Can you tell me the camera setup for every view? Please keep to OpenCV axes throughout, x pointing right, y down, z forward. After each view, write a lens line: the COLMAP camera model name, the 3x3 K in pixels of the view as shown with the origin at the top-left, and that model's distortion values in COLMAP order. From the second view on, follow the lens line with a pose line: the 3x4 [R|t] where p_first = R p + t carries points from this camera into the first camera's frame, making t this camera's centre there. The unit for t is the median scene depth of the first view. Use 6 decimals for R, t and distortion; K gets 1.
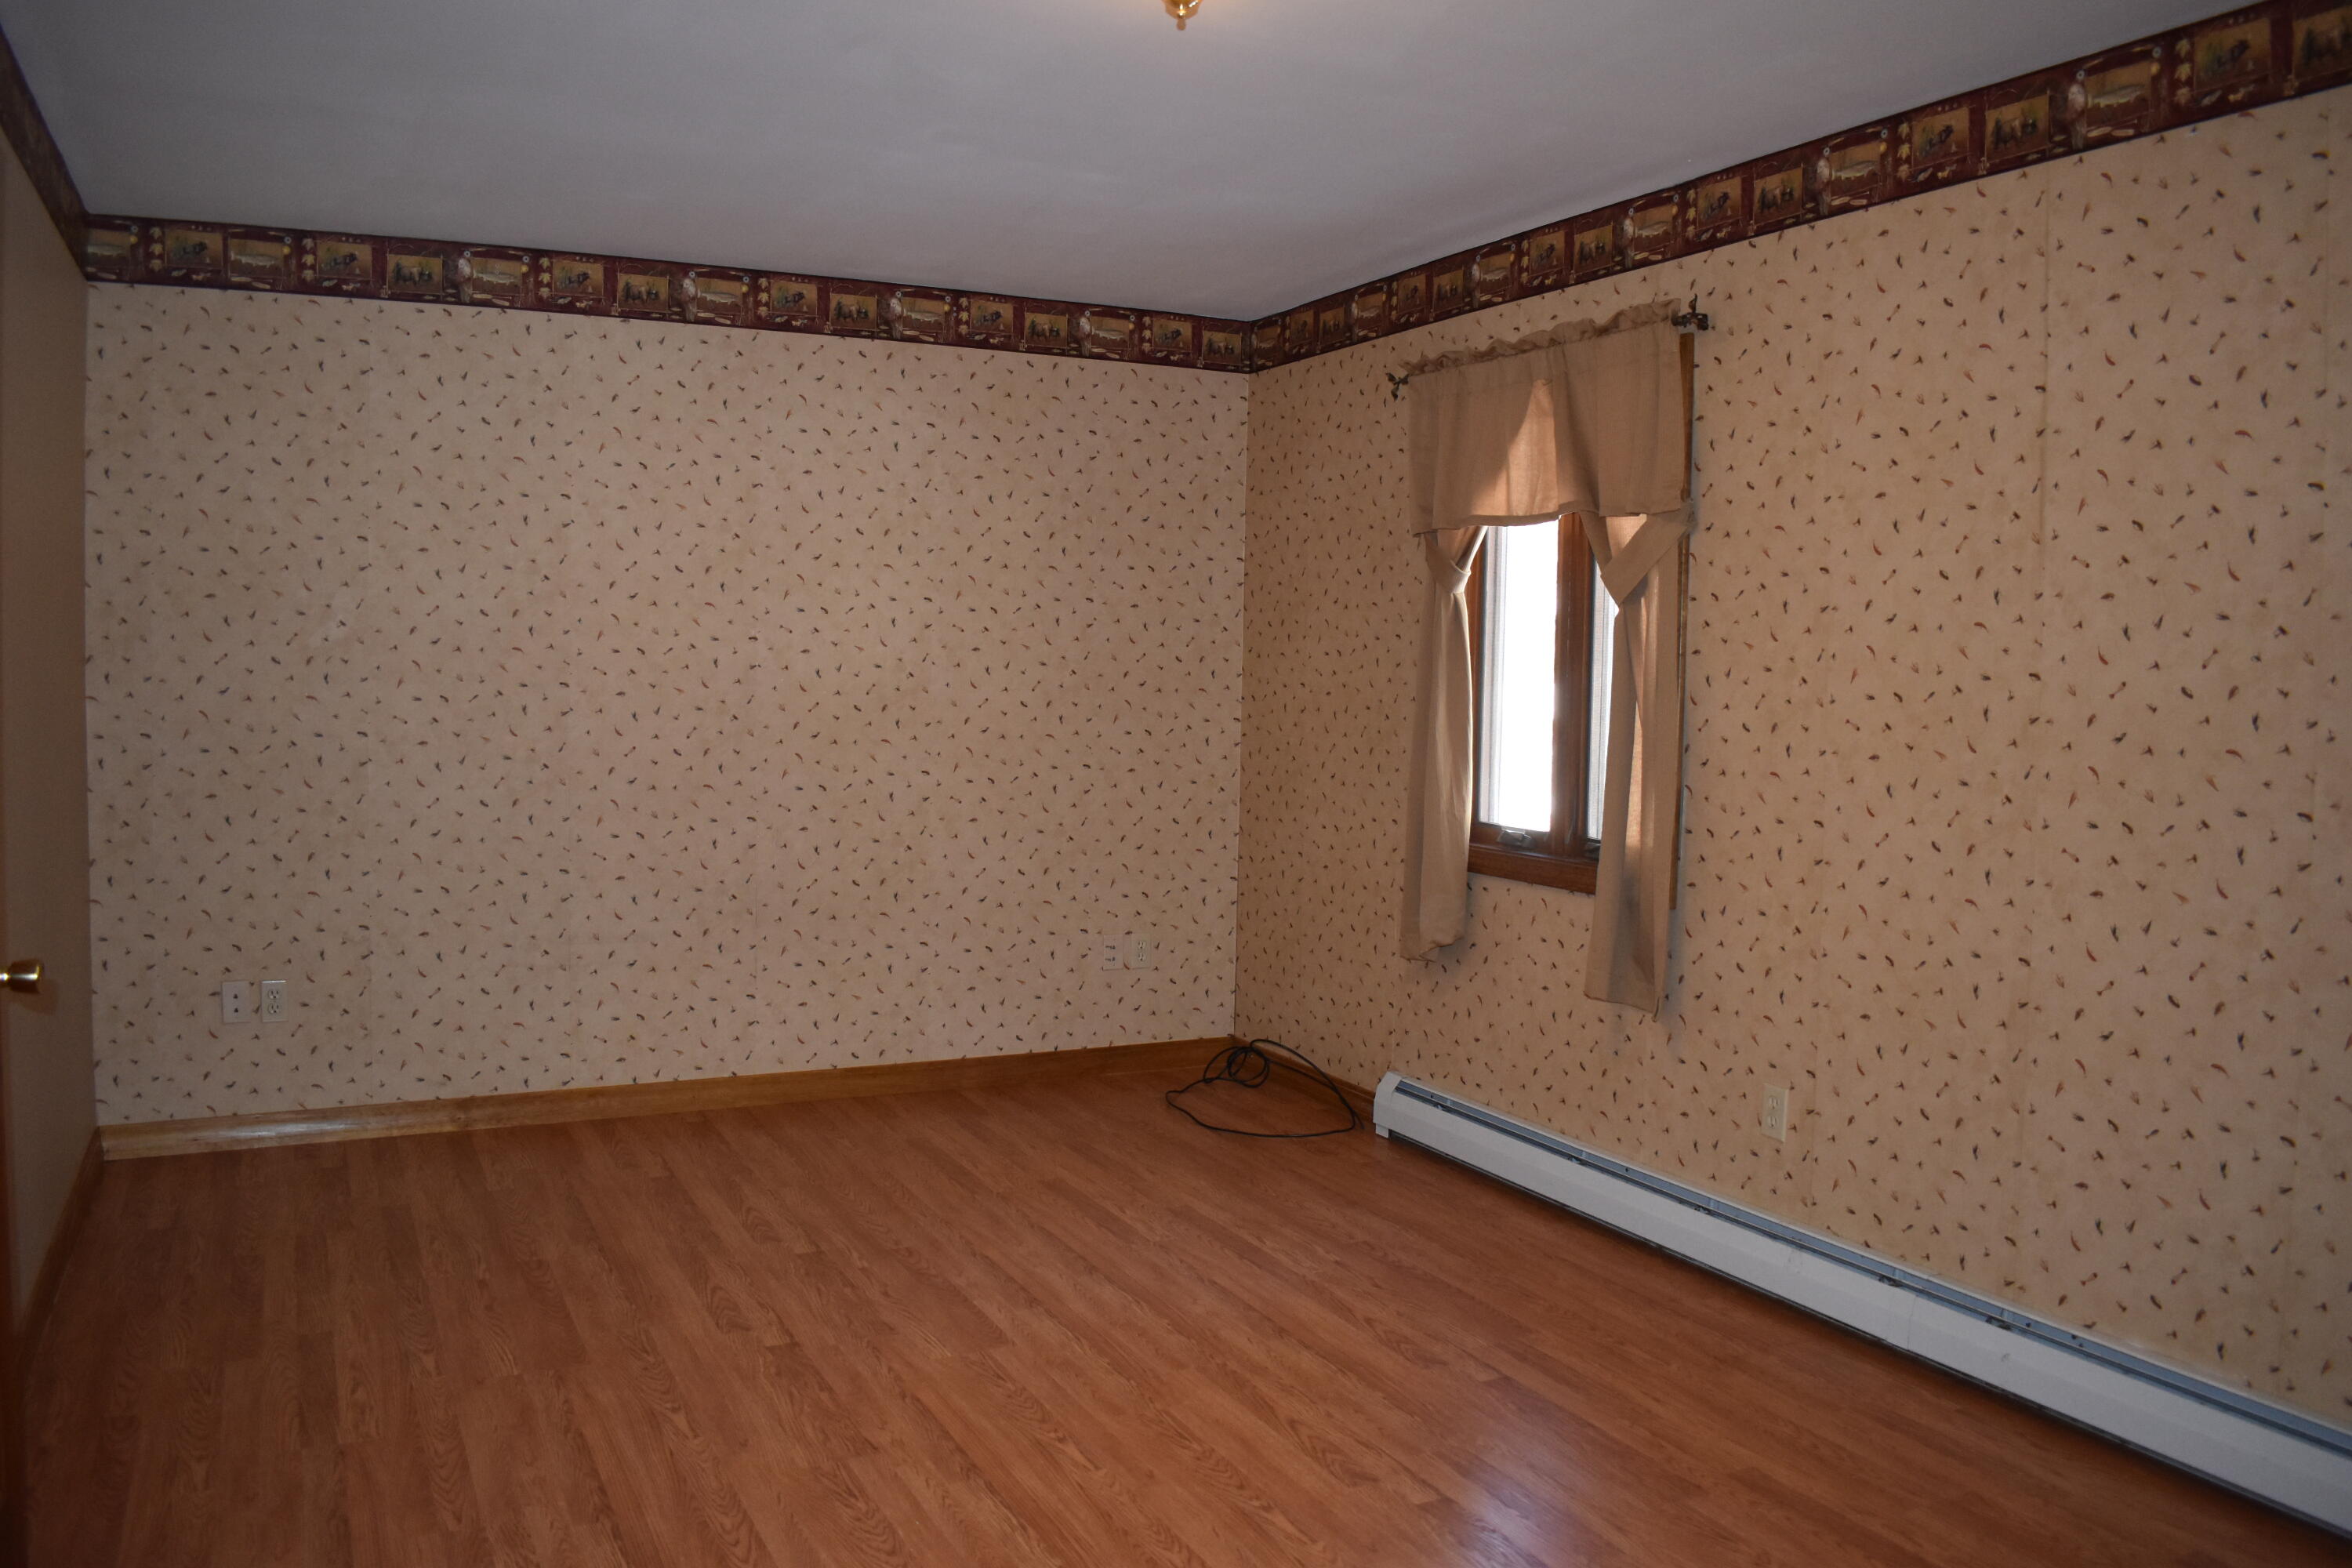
lens RADIAL K [[1841.2, 0, 1176.0], [0, 1841.2, 784.0], [0, 0, 1]] dist [-0.106428, 0.039636]
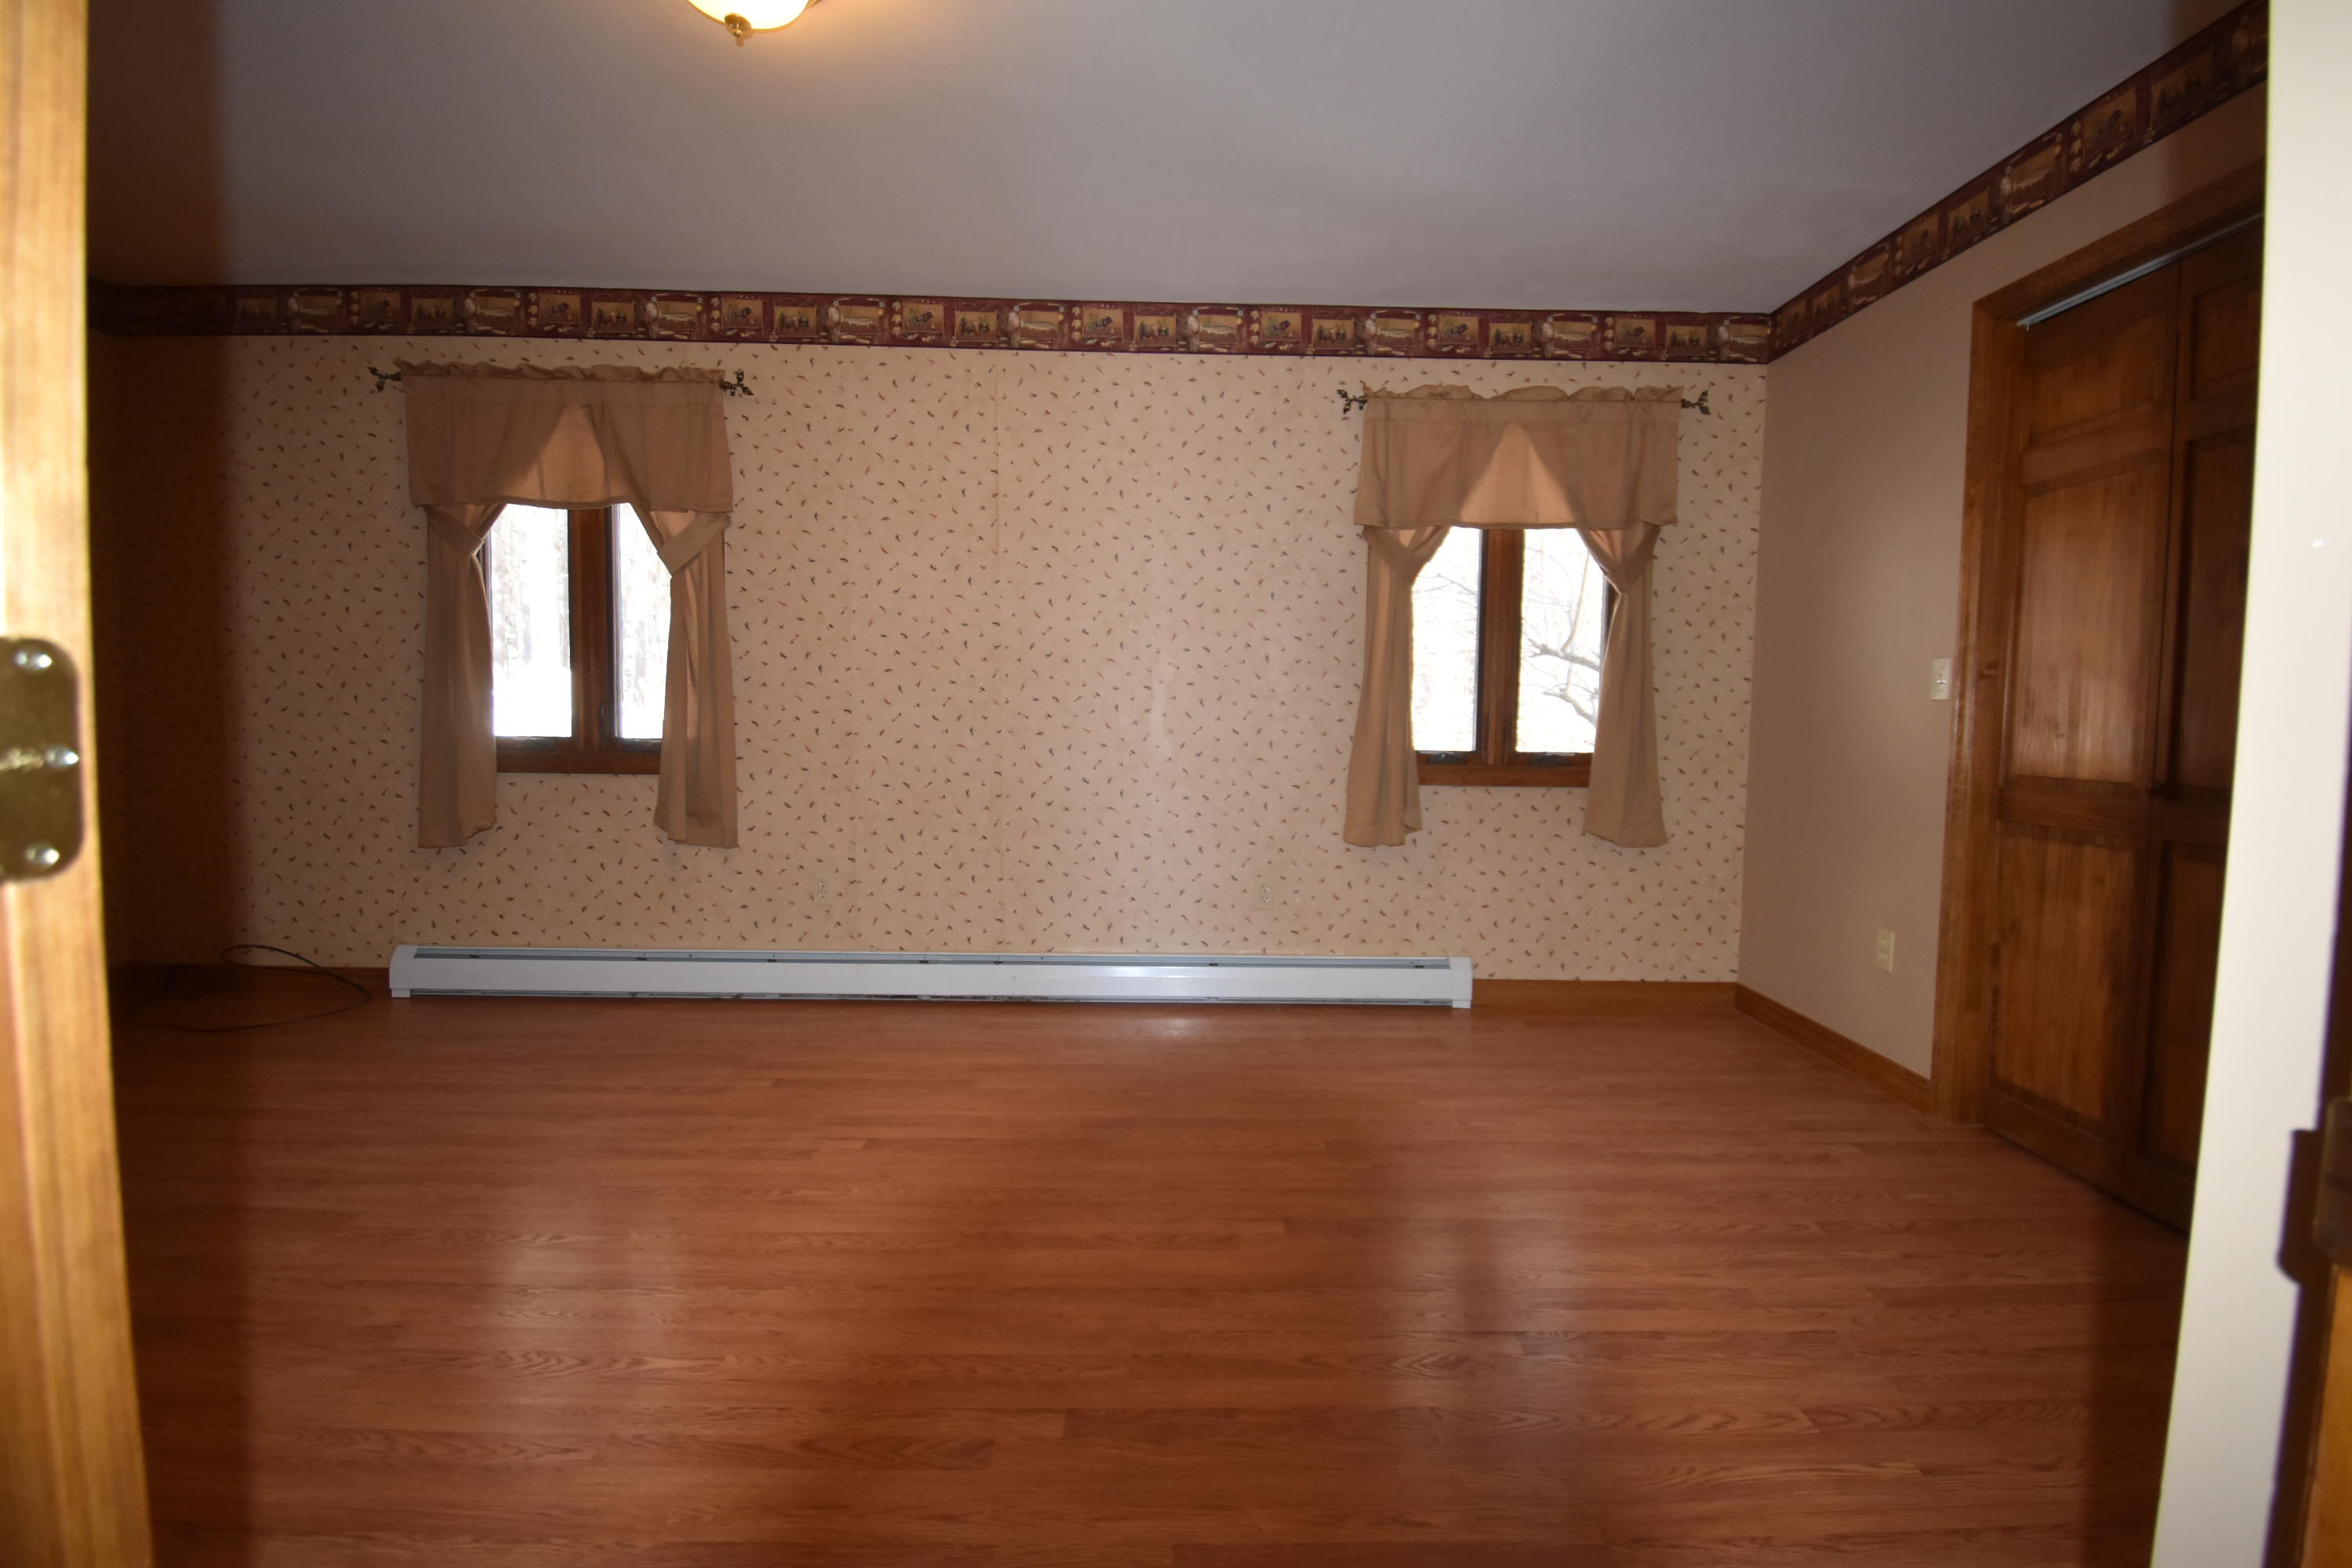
lens RADIAL K [[1046.1, 0, 1187.9], [0, 1046.1, 775.8], [0, 0, 1]] dist [0.037834, -0.036649]
pose [[0.425985, -0.064048, 0.902460, -0.364530], [0.052164, 0.997570, 0.046175, 0.048818], [-0.903225, 0.027406, 0.428291, 0.272688]]
